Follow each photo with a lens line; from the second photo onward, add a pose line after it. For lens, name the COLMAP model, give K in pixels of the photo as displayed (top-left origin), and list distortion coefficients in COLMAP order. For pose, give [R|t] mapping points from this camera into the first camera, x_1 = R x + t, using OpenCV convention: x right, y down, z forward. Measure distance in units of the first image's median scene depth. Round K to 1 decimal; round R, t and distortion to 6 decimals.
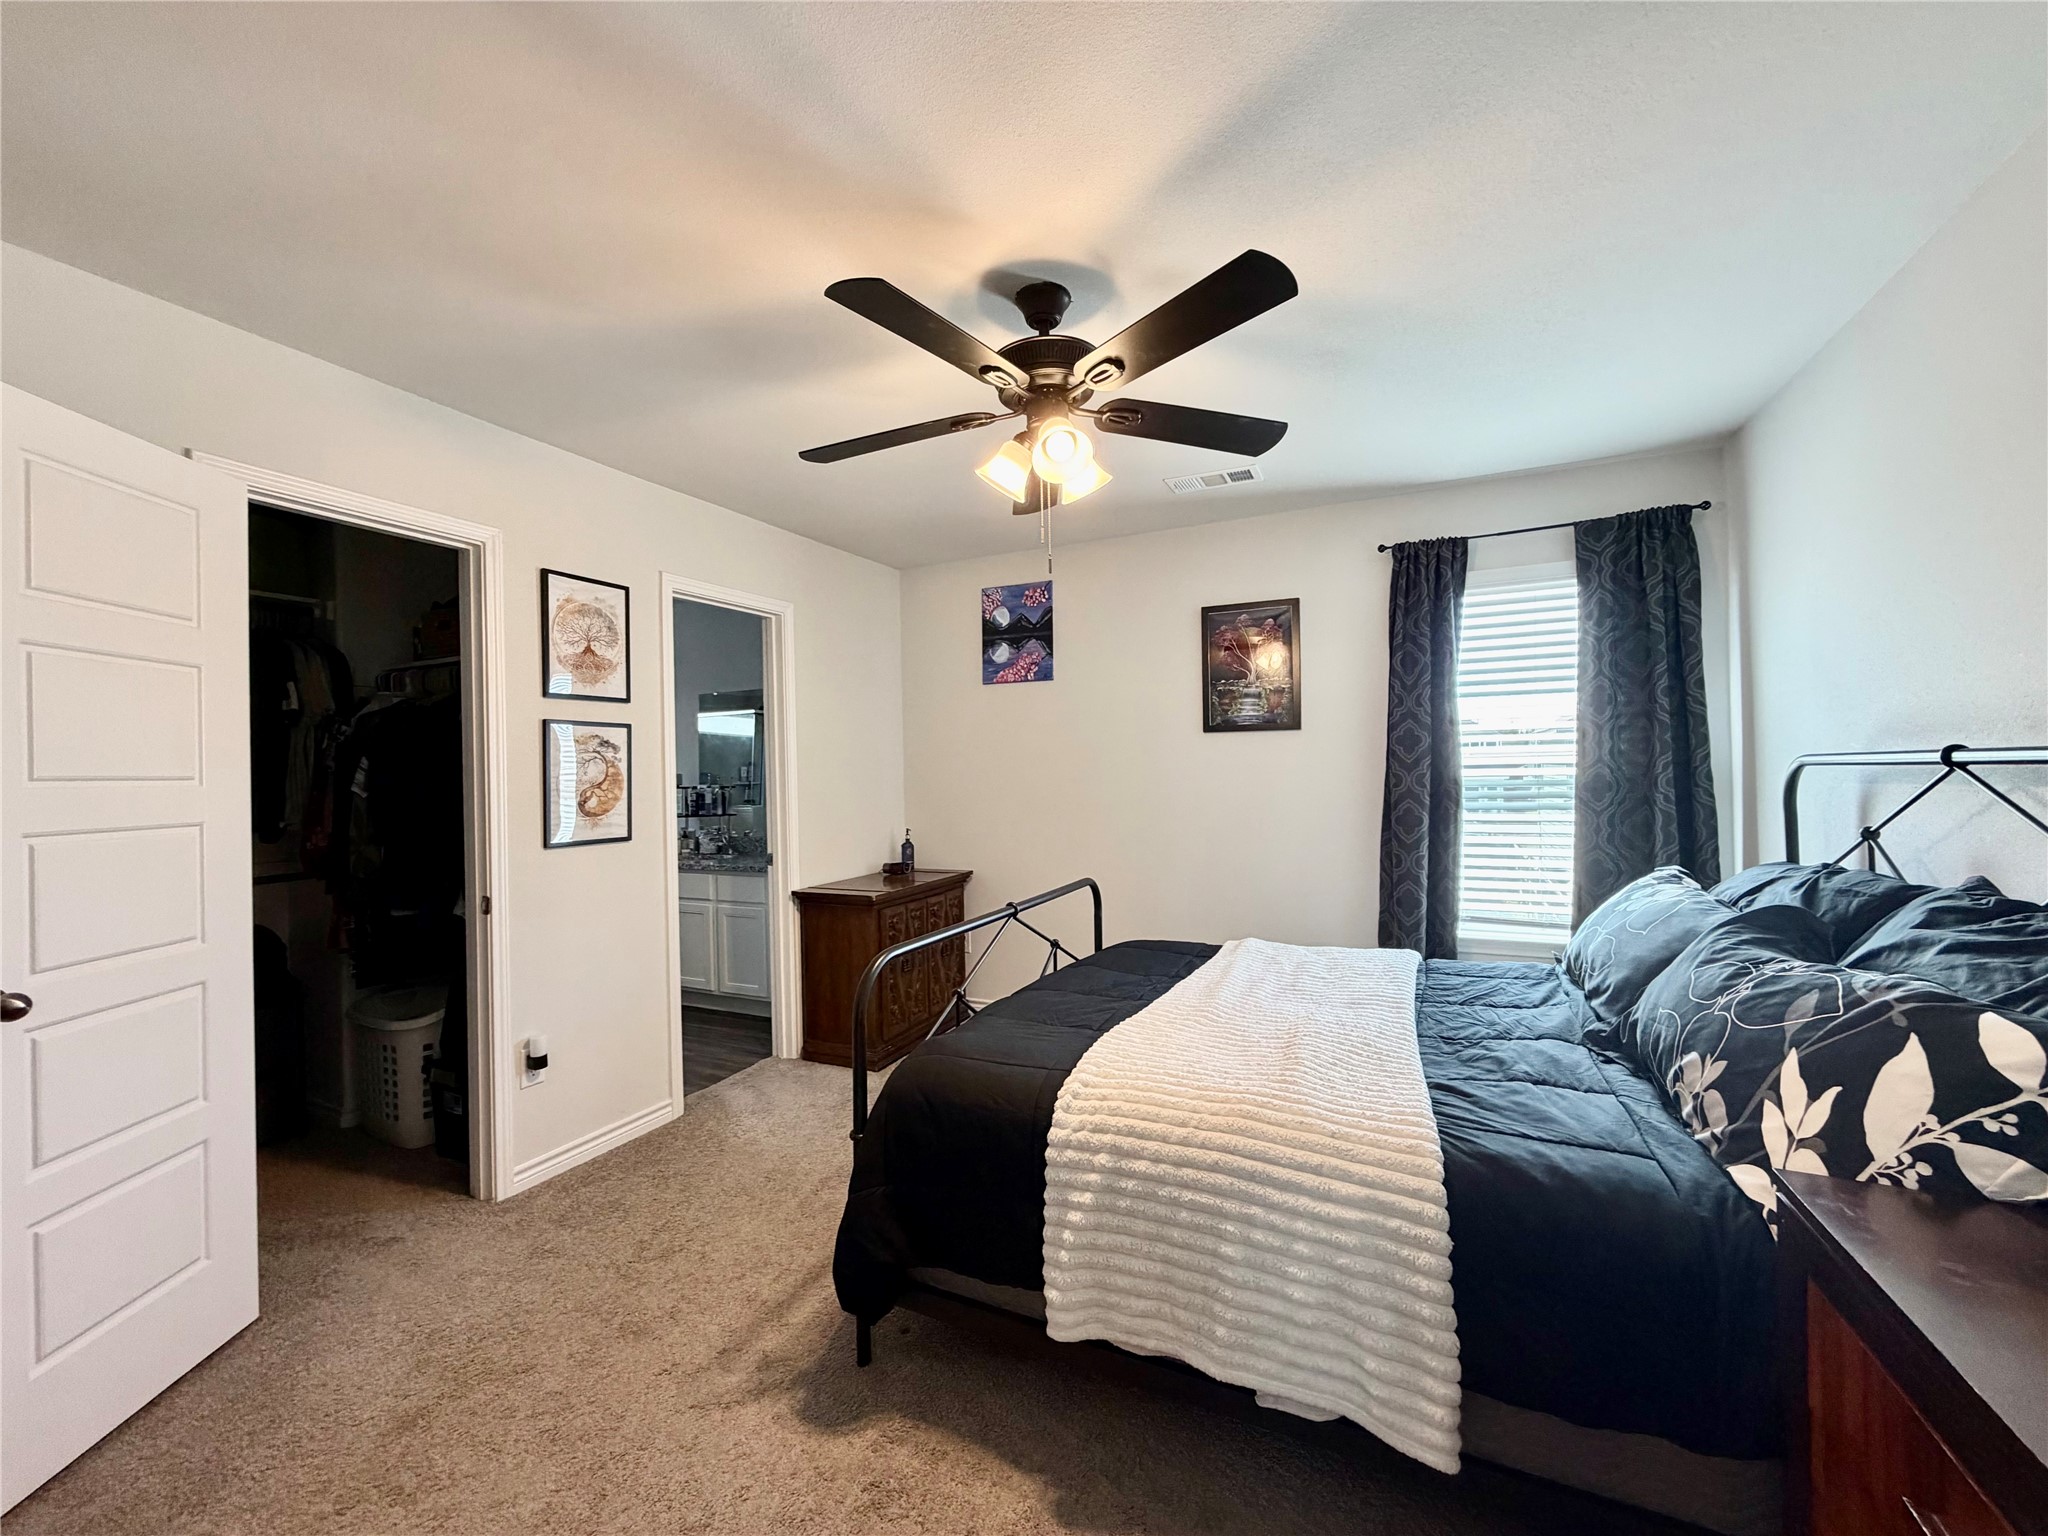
lens RADIAL K [[808.4, 0, 1016.3], [0, 808.4, 768.5], [0, 0, 1]] dist [0.007643, 0.000412]
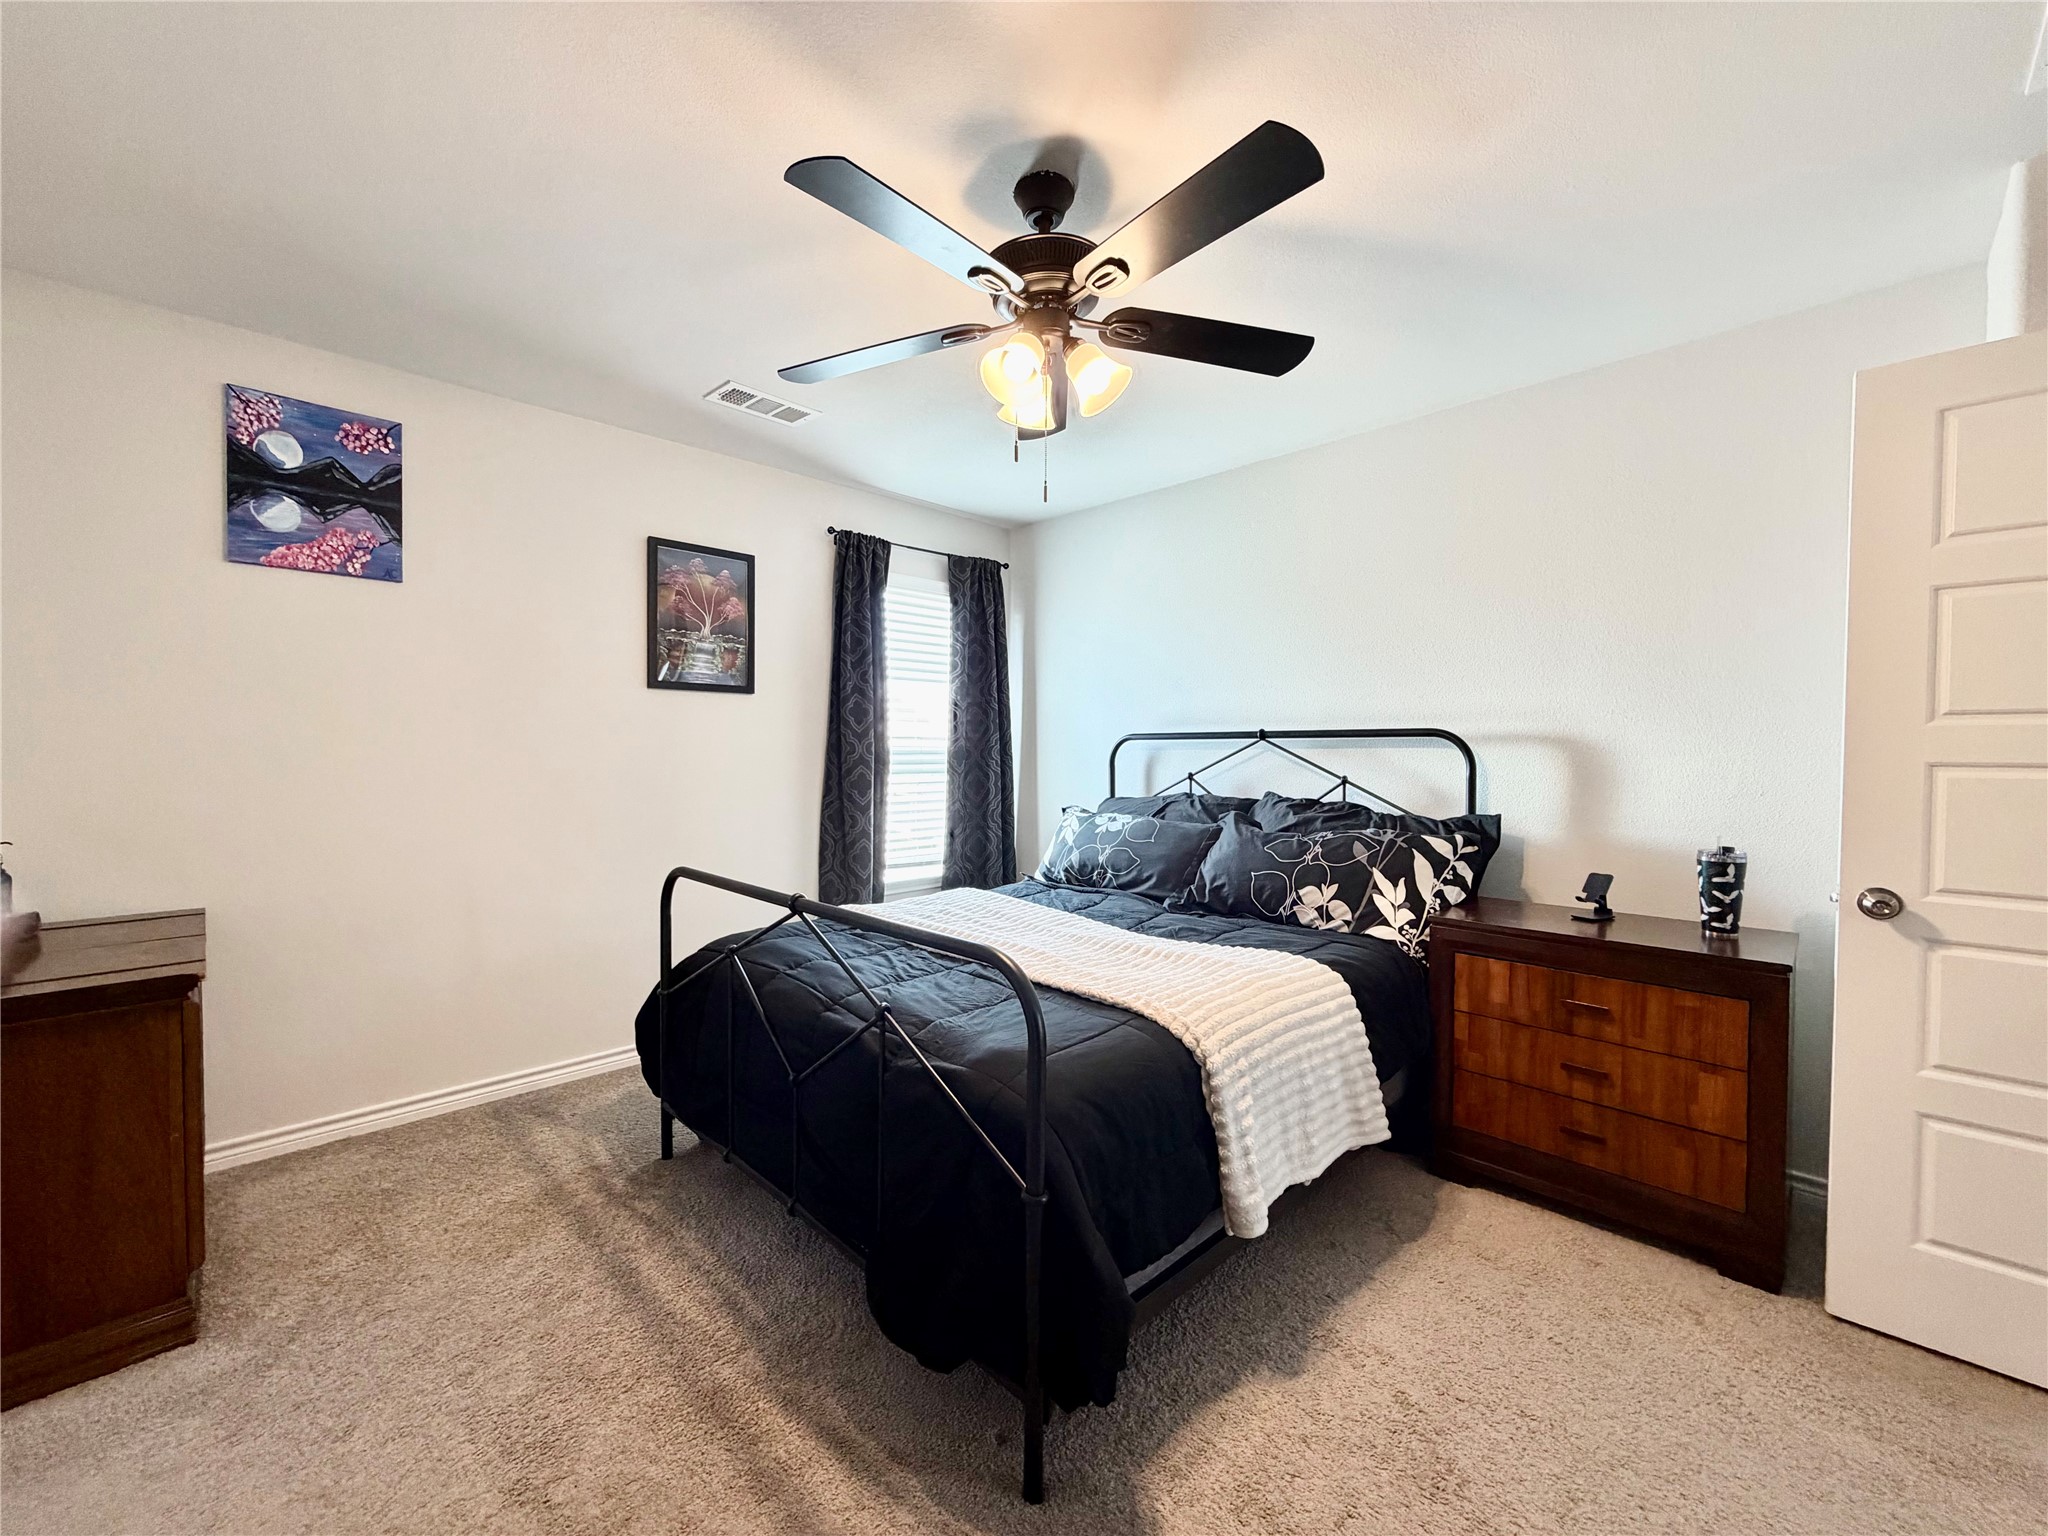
lens RADIAL K [[808.4, 0, 1021.7], [0, 808.4, 768.3], [0, 0, 1]] dist [0.007643, 0.000412]
pose [[0.352287, -0.003310, 0.935886, -0.475947], [-0.013303, 0.999875, 0.008544, 0.029514], [-0.935797, -0.015460, 0.352199, 0.403690]]
